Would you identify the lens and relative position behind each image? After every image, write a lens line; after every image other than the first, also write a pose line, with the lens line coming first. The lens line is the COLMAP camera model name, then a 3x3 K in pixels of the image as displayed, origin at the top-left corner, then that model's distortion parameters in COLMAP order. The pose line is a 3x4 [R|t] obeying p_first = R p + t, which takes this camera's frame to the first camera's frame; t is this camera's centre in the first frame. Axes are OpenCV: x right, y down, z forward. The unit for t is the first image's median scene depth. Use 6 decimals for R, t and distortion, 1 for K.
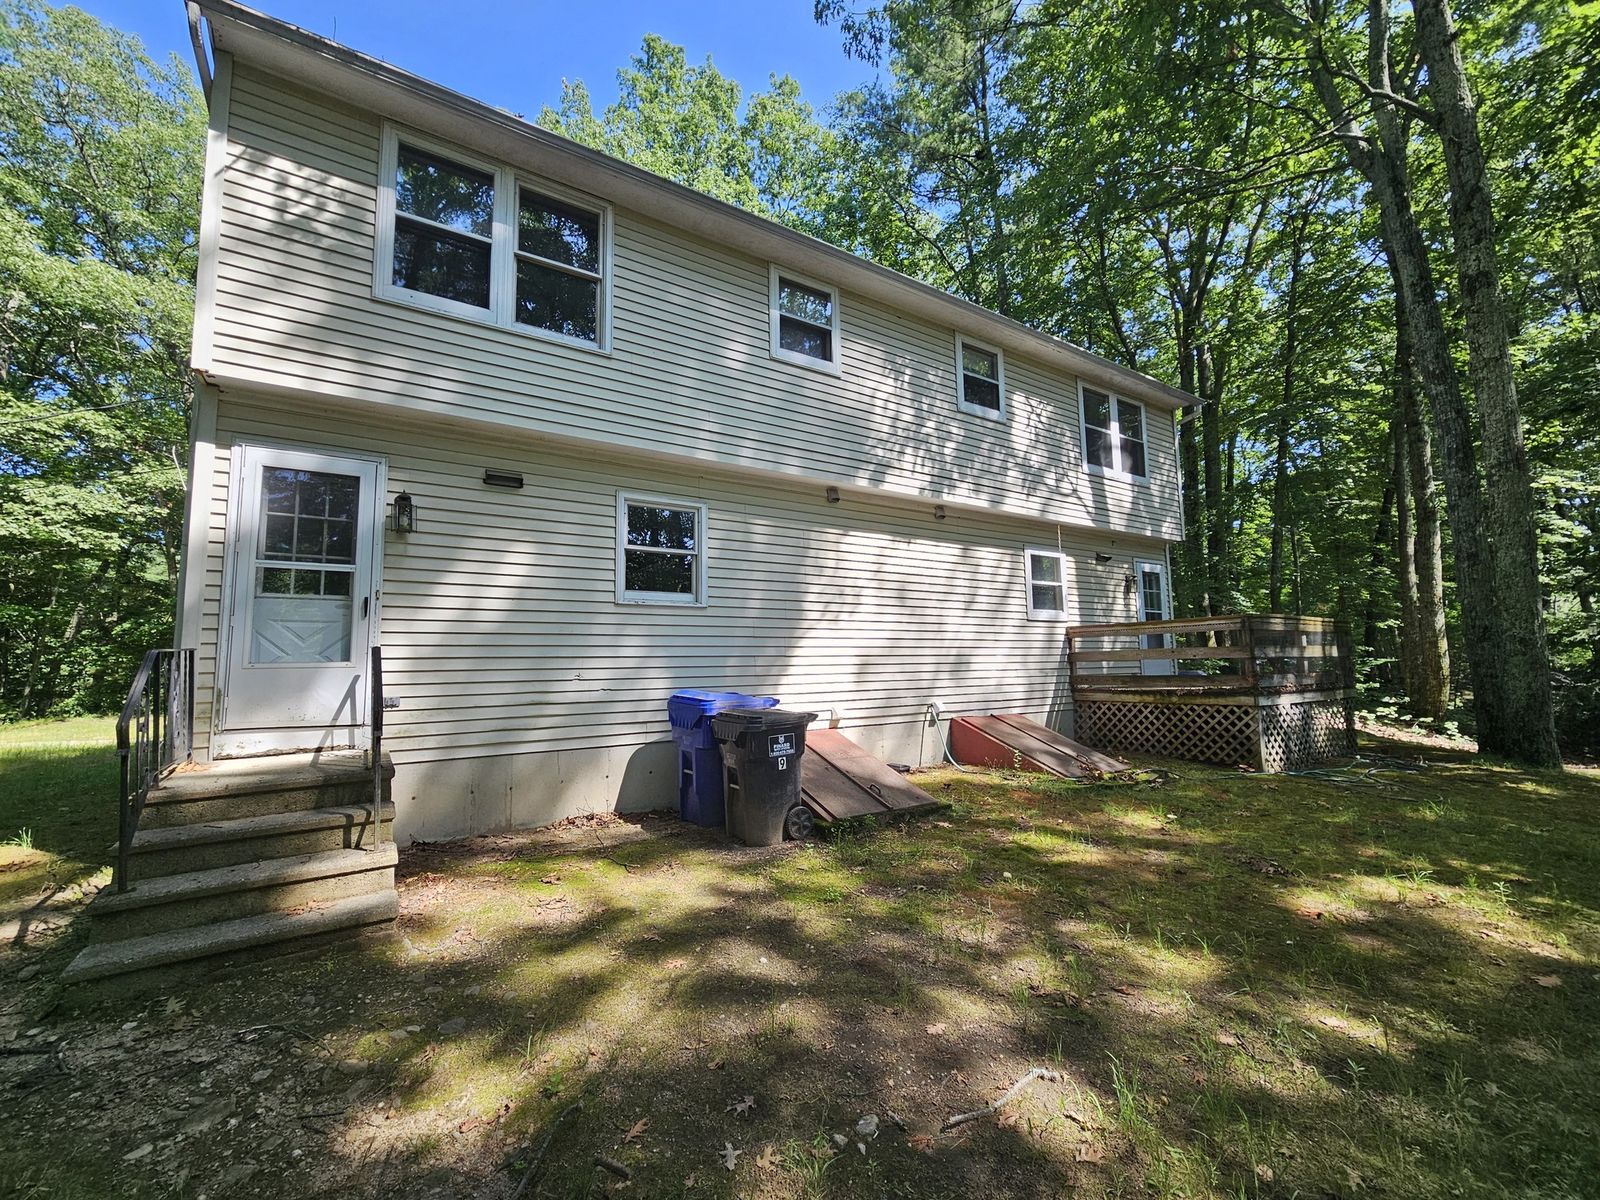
lens RADIAL K [[654.5, 0, 791.3], [0, 654.5, 597.0], [0, 0, 1]] dist [0.001893, -0.000201]
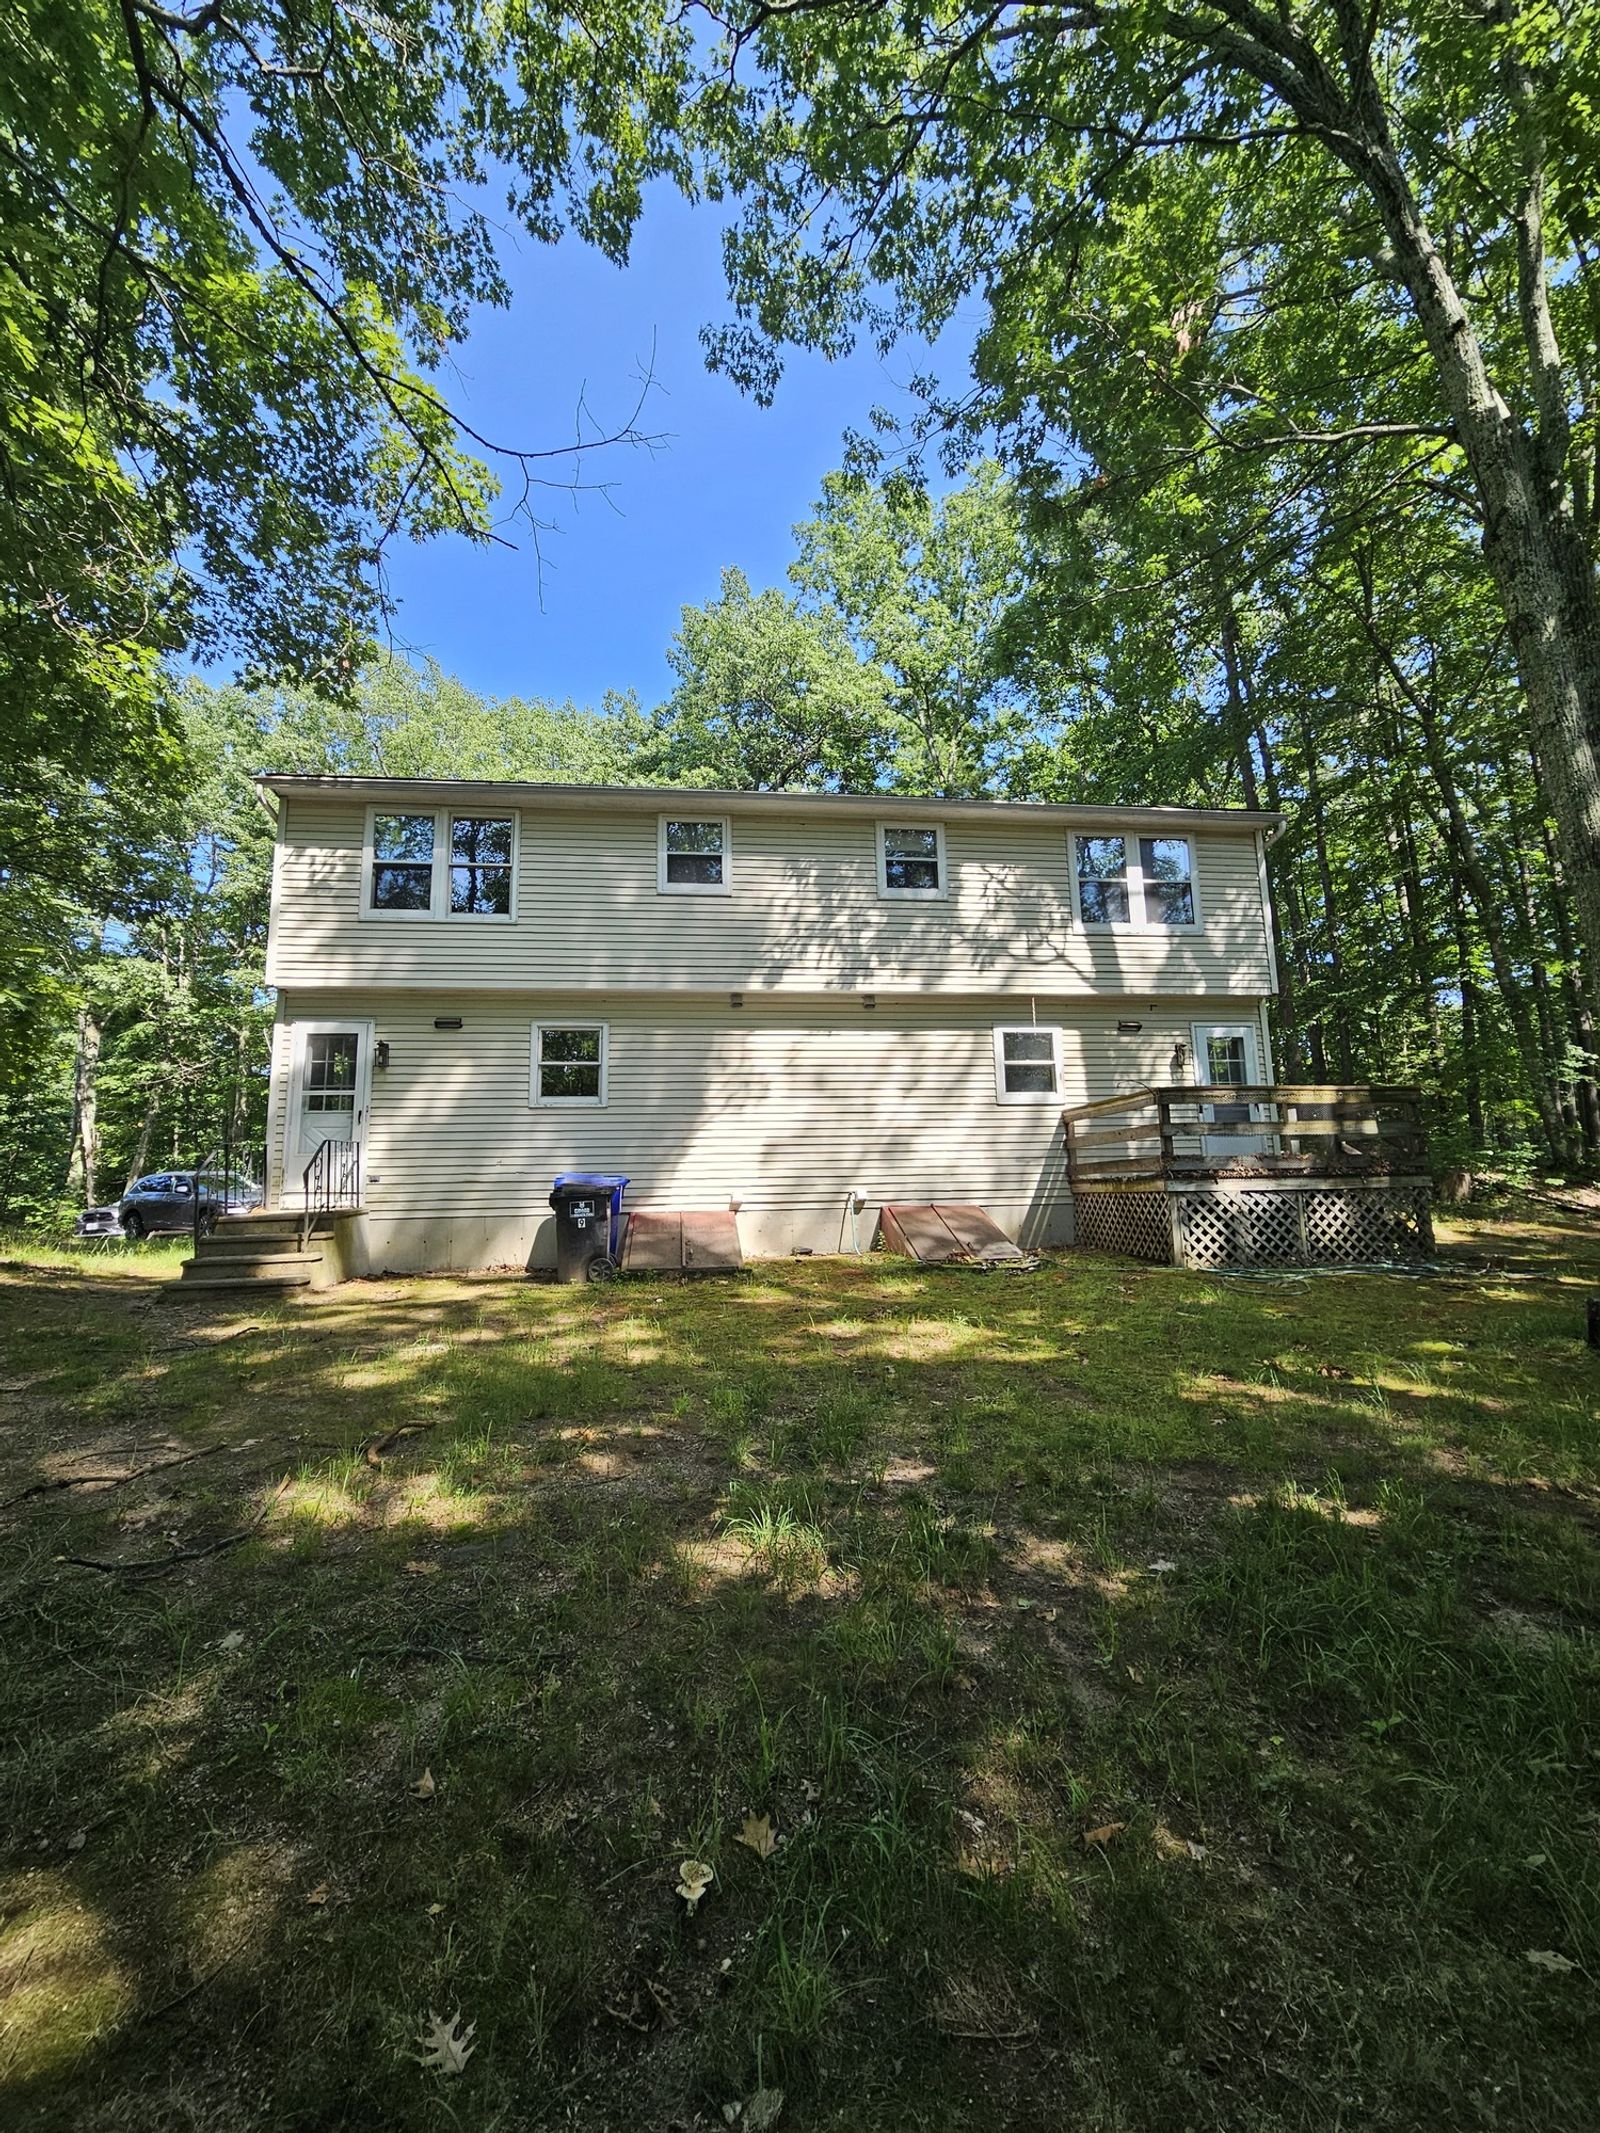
lens RADIAL K [[872.6, 0, 806.0], [0, 872.6, 1052.2], [0, 0, 1]] dist [0.001893, -0.000201]
pose [[0.898648, -0.070196, -0.433018, 0.917498], [0.050578, 0.997111, -0.056675, 0.025146], [0.435746, 0.029029, 0.899602, -0.310475]]
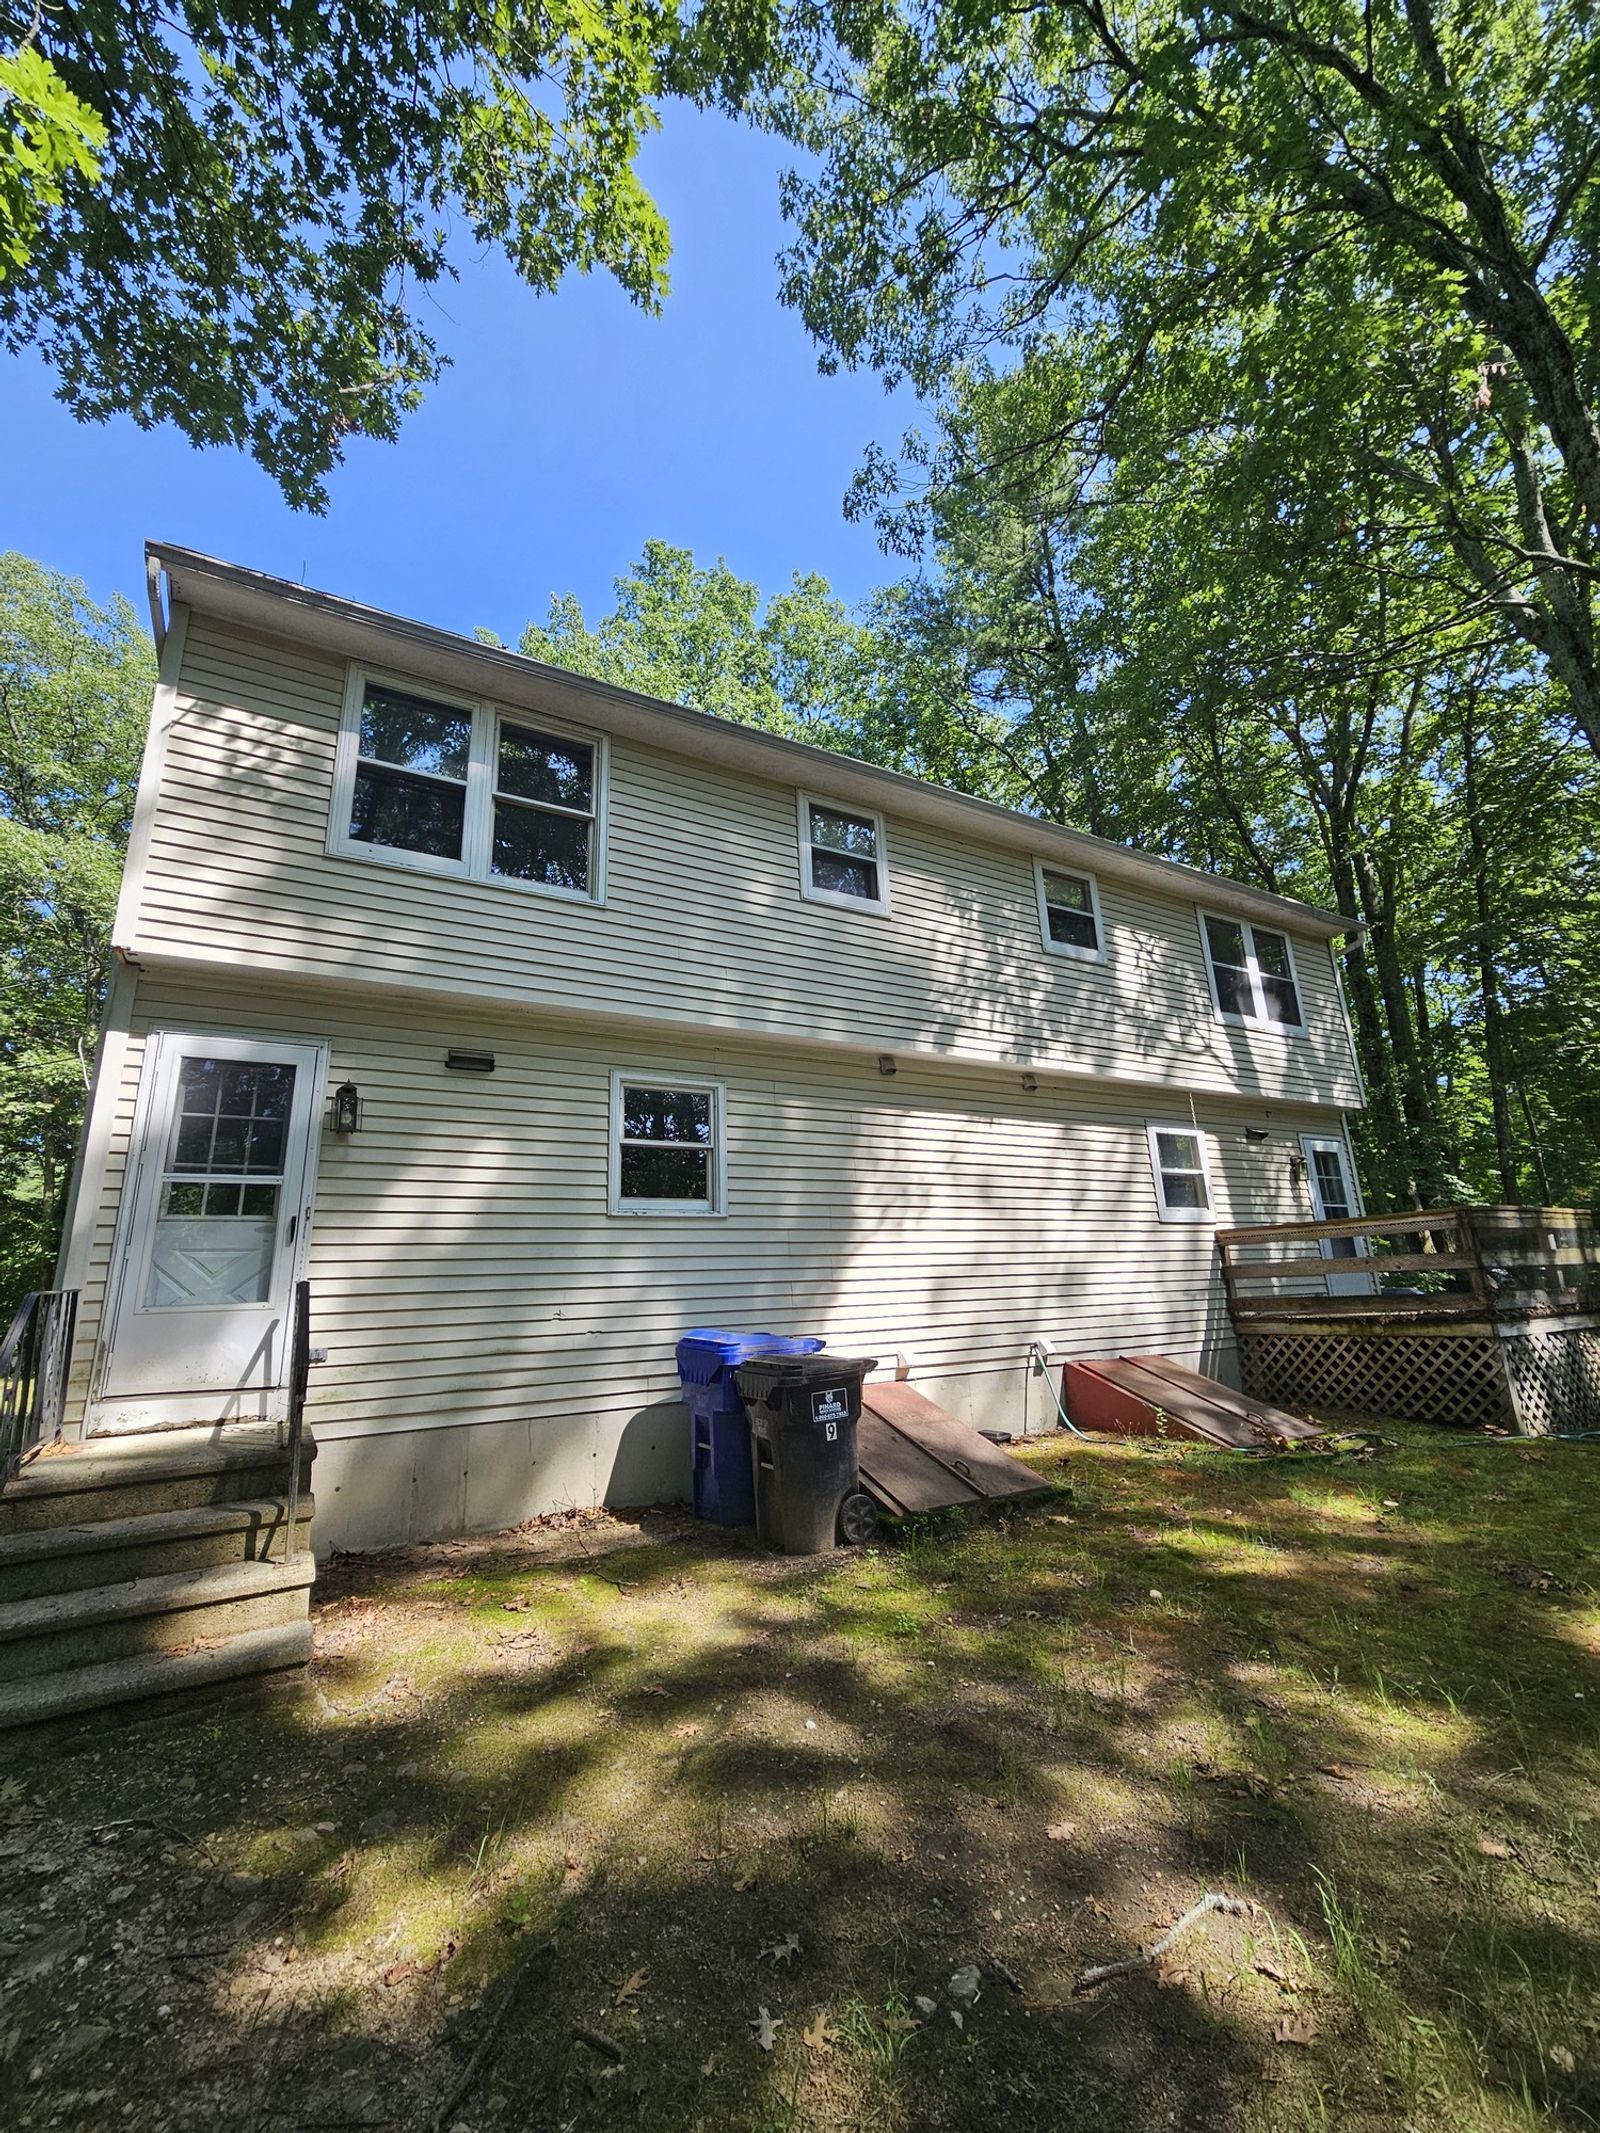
lens RADIAL K [[872.6, 0, 800.1], [0, 872.6, 1054.7], [0, 0, 1]] dist [0.001893, -0.000201]
pose [[0.998489, -0.034439, -0.042818, 0.006225], [0.027071, 0.986402, -0.162104, -0.003642], [0.047819, 0.160700, 0.985844, -0.026130]]
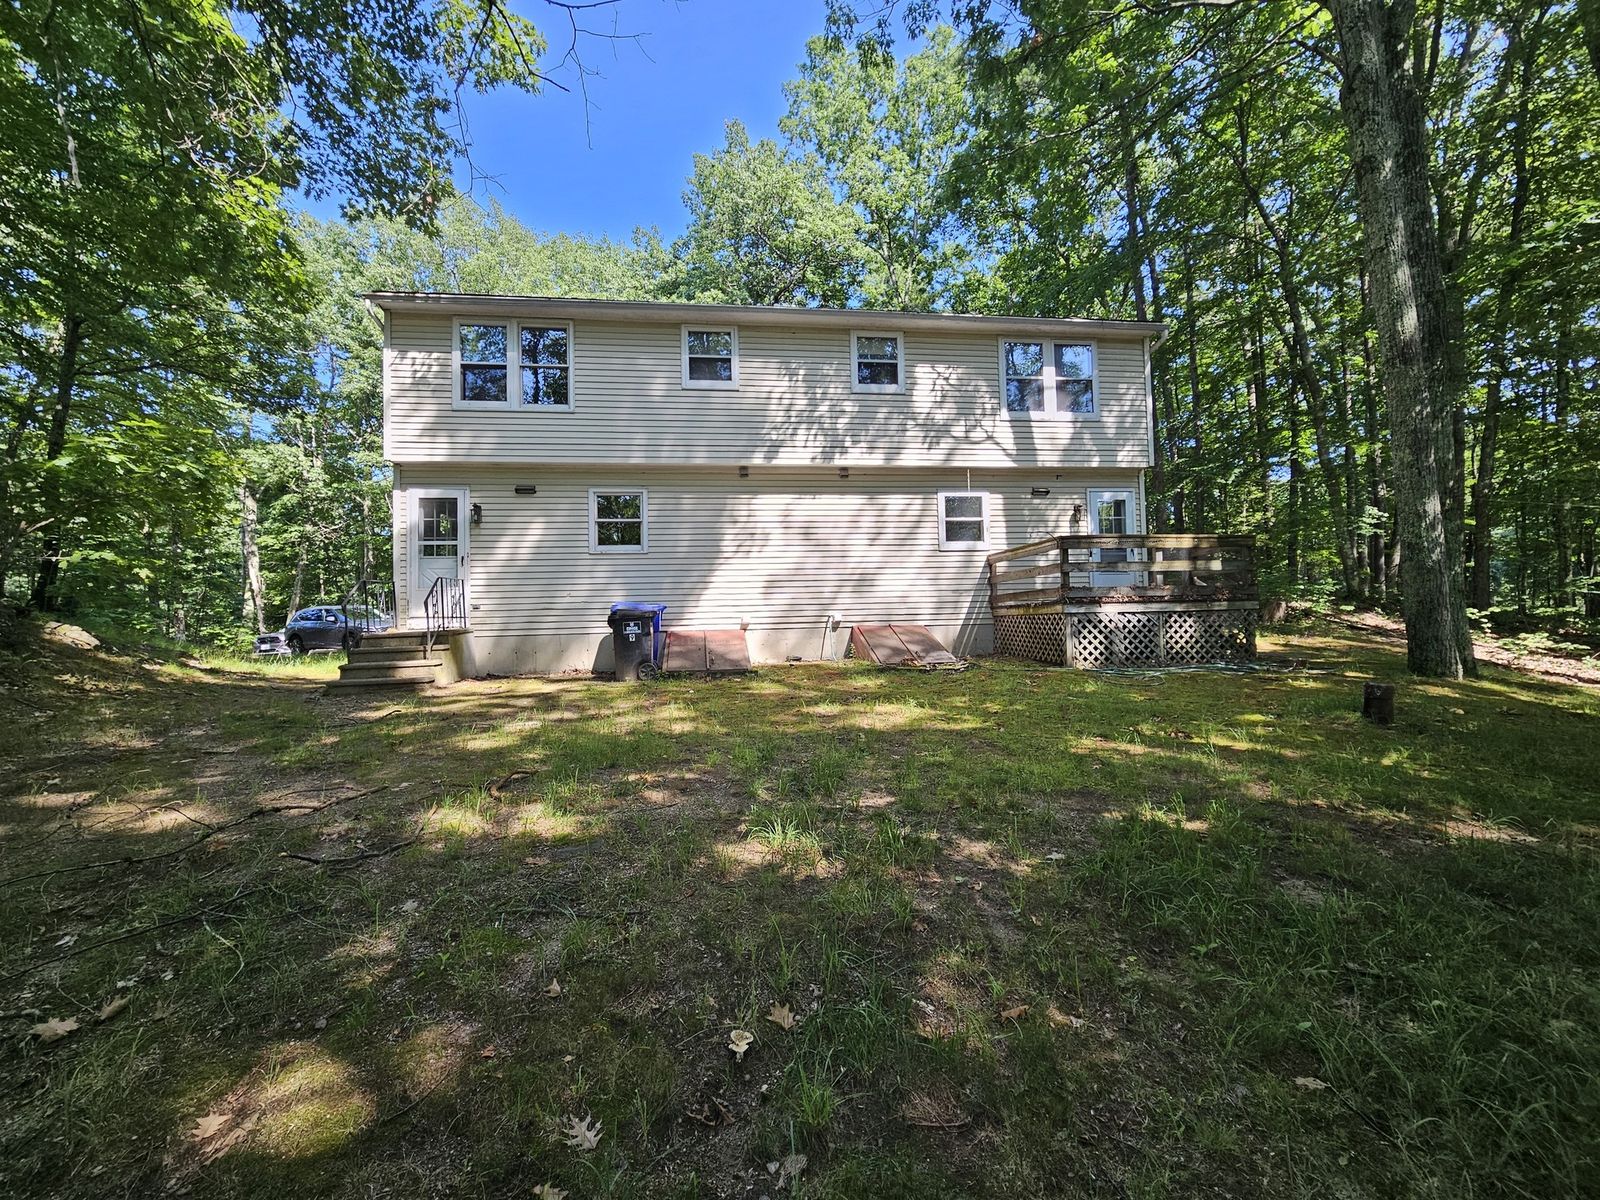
lens RADIAL K [[654.5, 0, 797.2], [0, 654.5, 596.5], [0, 0, 1]] dist [0.001893, -0.000201]
pose [[0.901733, -0.021743, -0.431746, 0.908918], [0.053449, 0.996679, 0.061440, 0.043581], [0.428976, -0.078479, 0.899900, -0.320446]]
